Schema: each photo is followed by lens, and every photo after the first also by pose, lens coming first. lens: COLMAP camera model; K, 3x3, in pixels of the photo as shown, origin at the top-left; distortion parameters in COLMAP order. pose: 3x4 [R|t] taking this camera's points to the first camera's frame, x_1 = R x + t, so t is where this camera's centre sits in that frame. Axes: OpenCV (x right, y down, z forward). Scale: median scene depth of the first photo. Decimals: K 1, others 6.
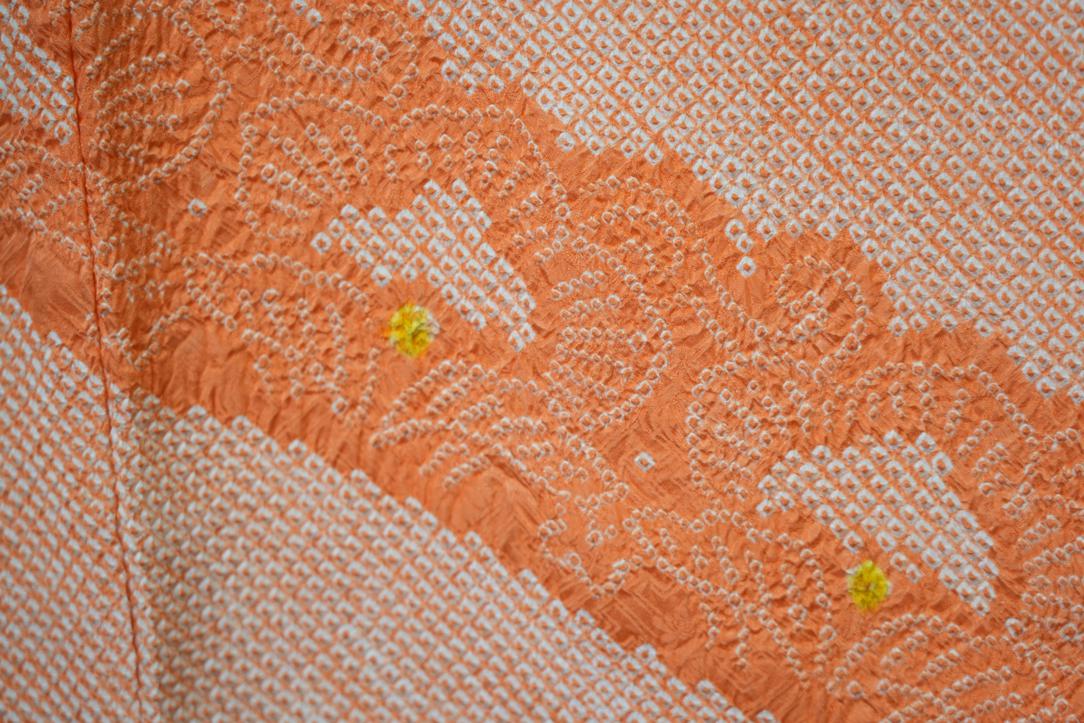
lens RADIAL K [[3278.1, 0, 605.7], [0, 3278.1, 381.9], [0, 0, 1]] dist [-0.029392, 0.000000]
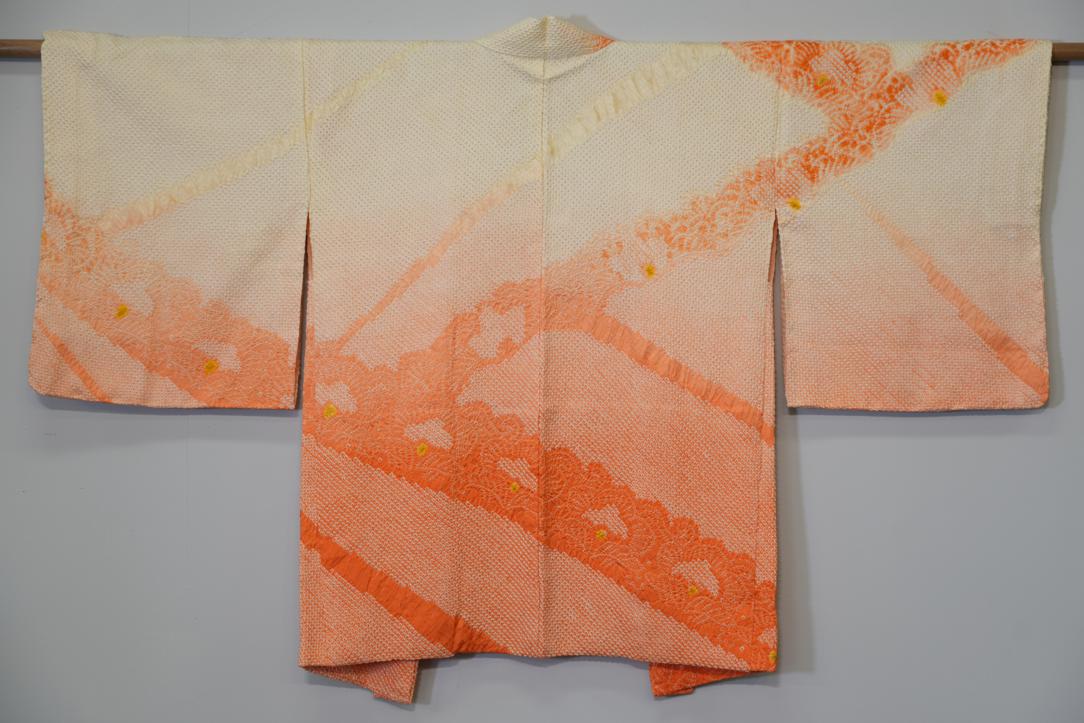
lens RADIAL K [[2003.2, 0, 604.2], [0, 2003.2, 378.8], [0, 0, 1]] dist [-0.017444, 0.000000]
pose [[0.993849, 0.058250, 0.094183, -0.356125], [-0.040157, 0.982162, -0.183698, 0.309544], [-0.103204, 0.178786, 0.978460, -1.998245]]
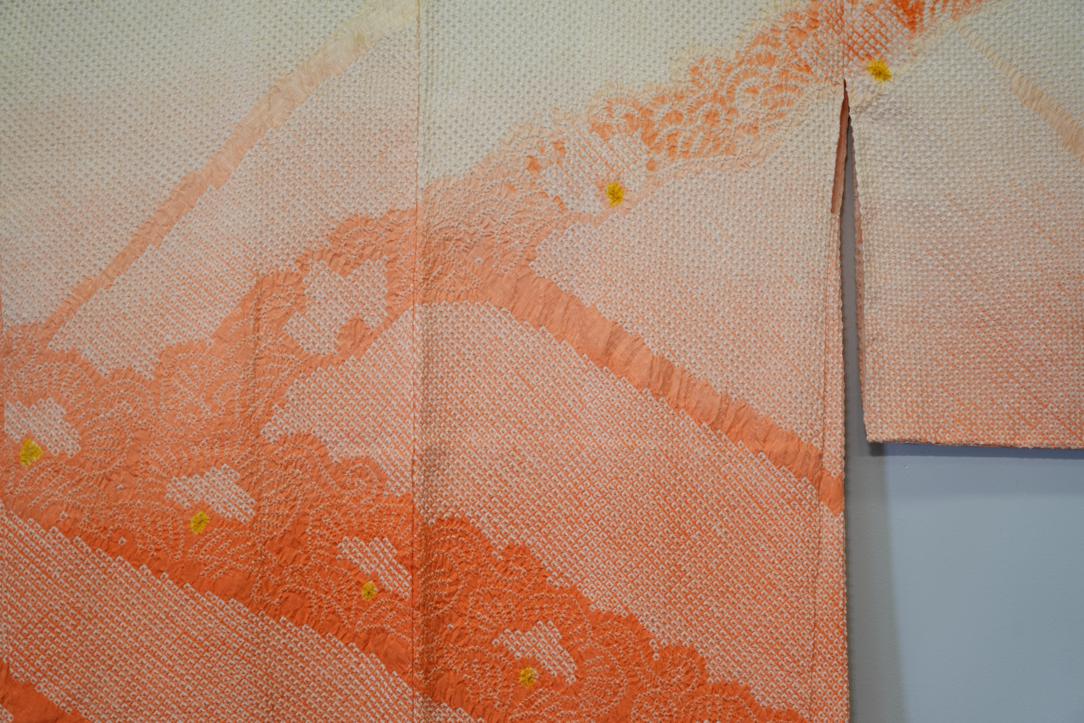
lens RADIAL K [[3051.7, 0, 613.8], [0, 3051.7, 406.1], [0, 0, 1]] dist [-0.014356, 0.000000]
pose [[0.993236, 0.053599, 0.103005, -0.263200], [-0.034794, 0.983708, -0.176374, 0.207528], [-0.110780, 0.171597, 0.978919, -1.509716]]
